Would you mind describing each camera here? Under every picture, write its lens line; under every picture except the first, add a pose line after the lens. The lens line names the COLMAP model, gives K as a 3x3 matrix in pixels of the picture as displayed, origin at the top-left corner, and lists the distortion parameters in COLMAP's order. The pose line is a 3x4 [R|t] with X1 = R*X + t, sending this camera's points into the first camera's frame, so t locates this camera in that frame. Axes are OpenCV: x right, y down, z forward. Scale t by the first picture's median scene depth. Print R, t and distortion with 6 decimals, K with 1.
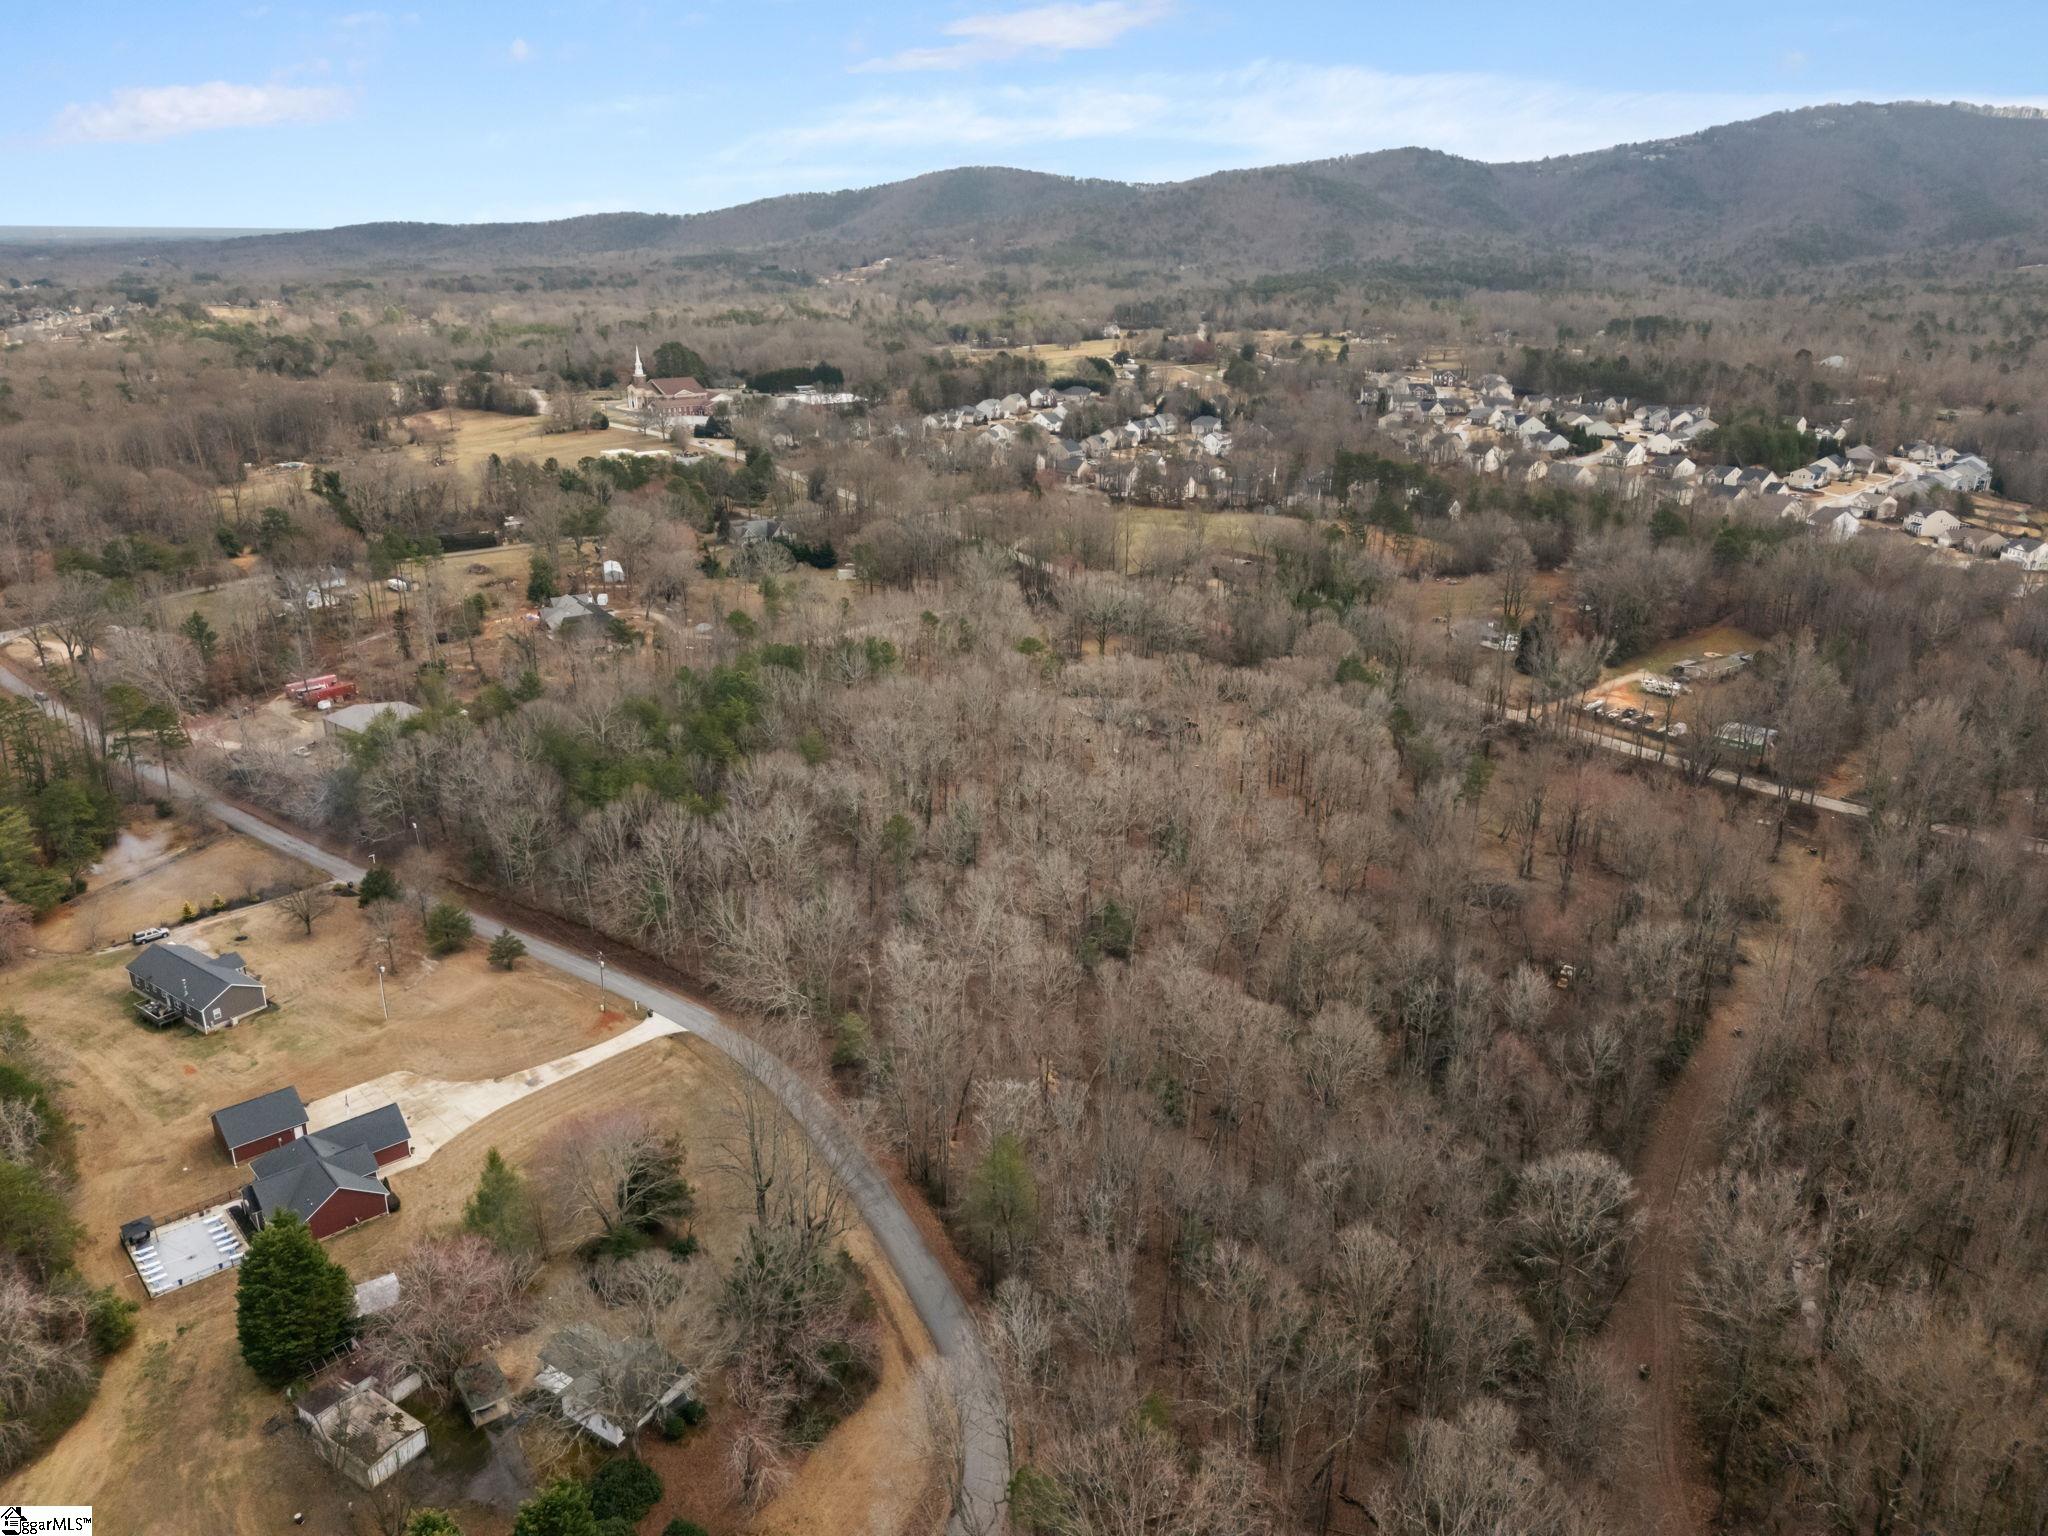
lens RADIAL K [[1488.3, 0, 1023.1], [0, 1488.3, 772.2], [0, 0, 1]] dist [0.075192, -0.068799]
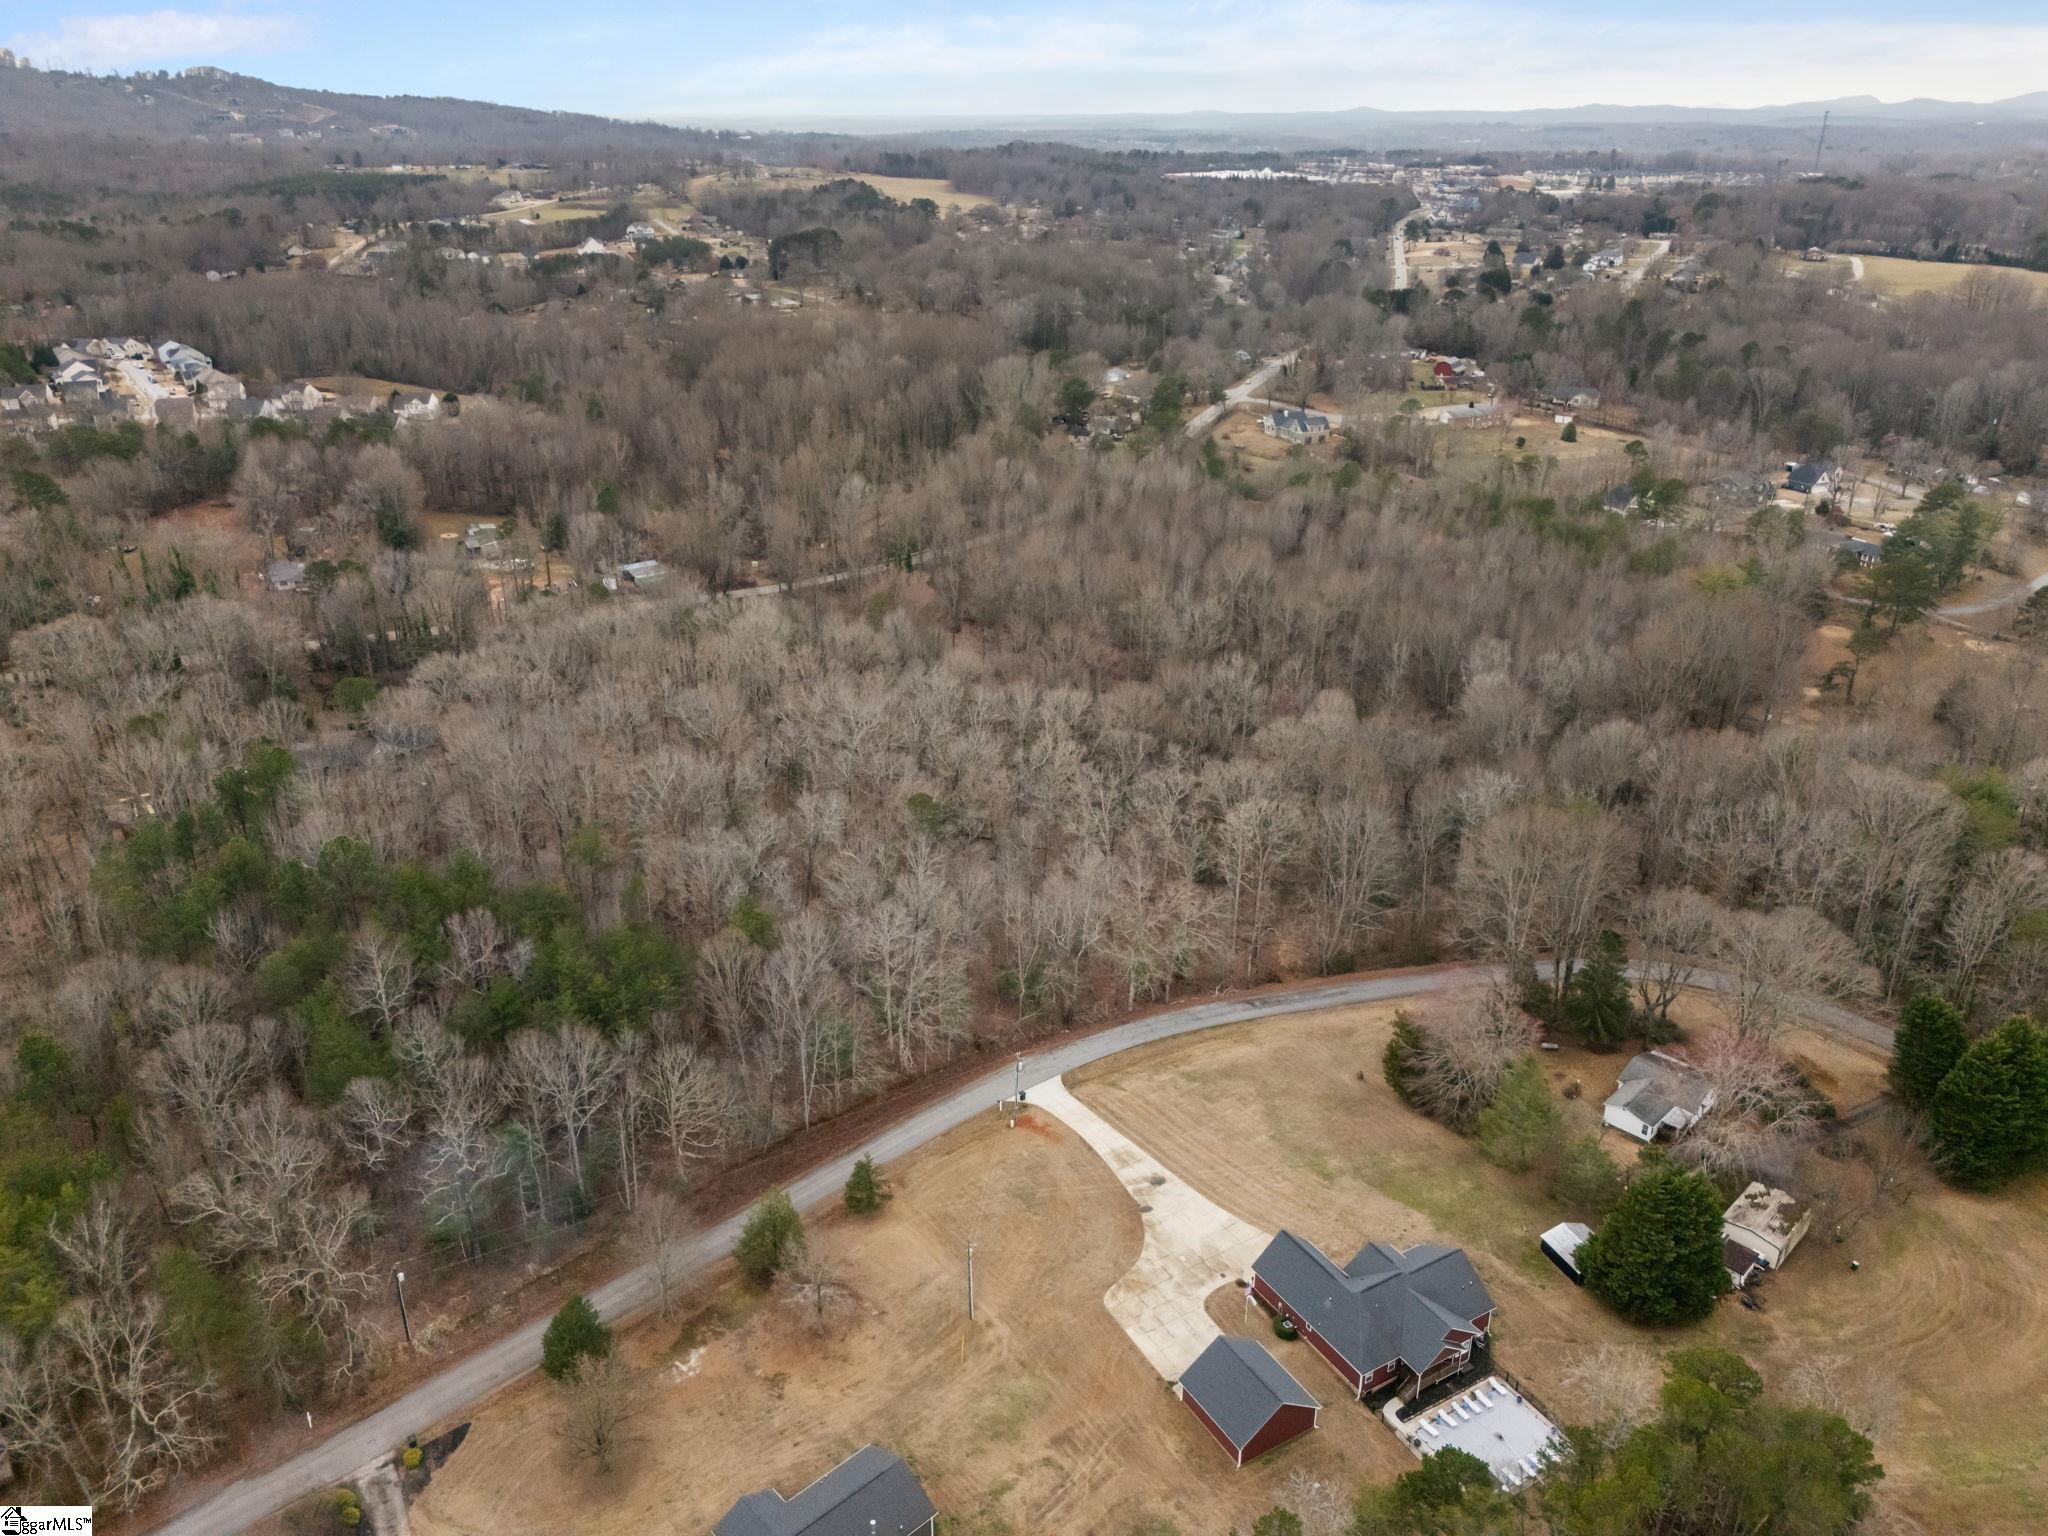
lens RADIAL K [[1488.3, 0, 1026.4], [0, 1488.3, 764.0], [0, 0, 1]] dist [0.075192, -0.068799]
pose [[0.188532, -0.393741, 0.899680, -0.301149], [0.336381, 0.886583, 0.317519, -0.086044], [-0.922661, 0.242773, 0.299597, 0.231627]]
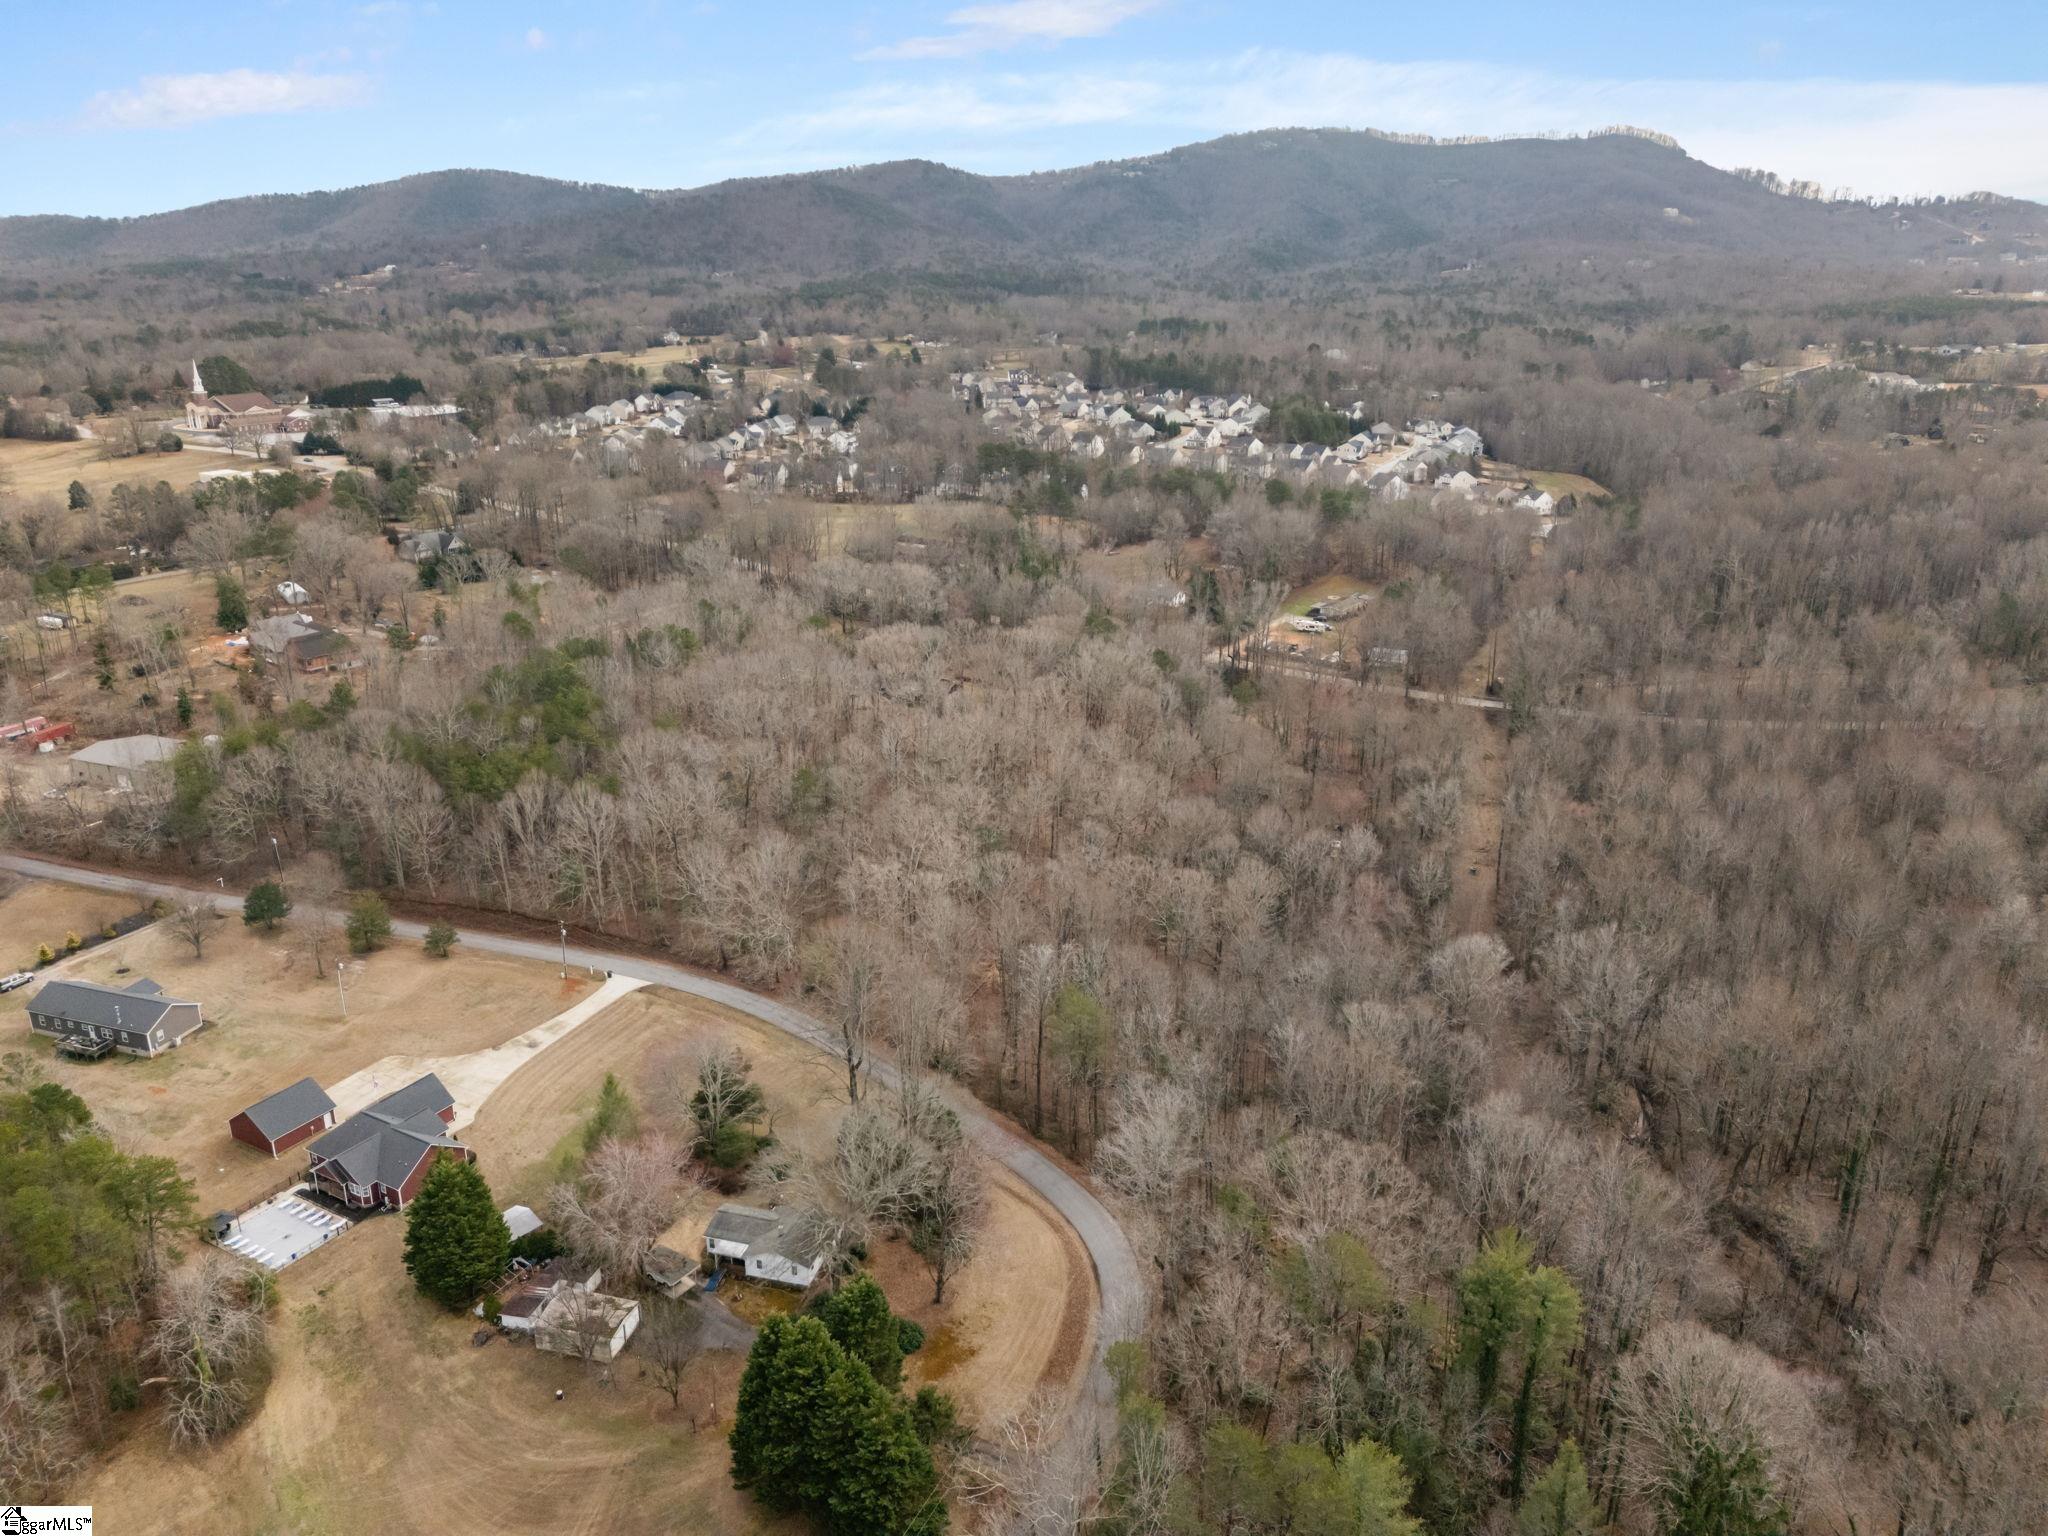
lens RADIAL K [[1488.3, 0, 1022.4], [0, 1488.3, 773.7], [0, 0, 1]] dist [0.075192, -0.068799]
pose [[0.950755, -0.106249, 0.291163, -0.086875], [0.107374, 0.994144, 0.012161, 0.012588], [-0.290750, 0.019701, 0.956596, -0.033659]]
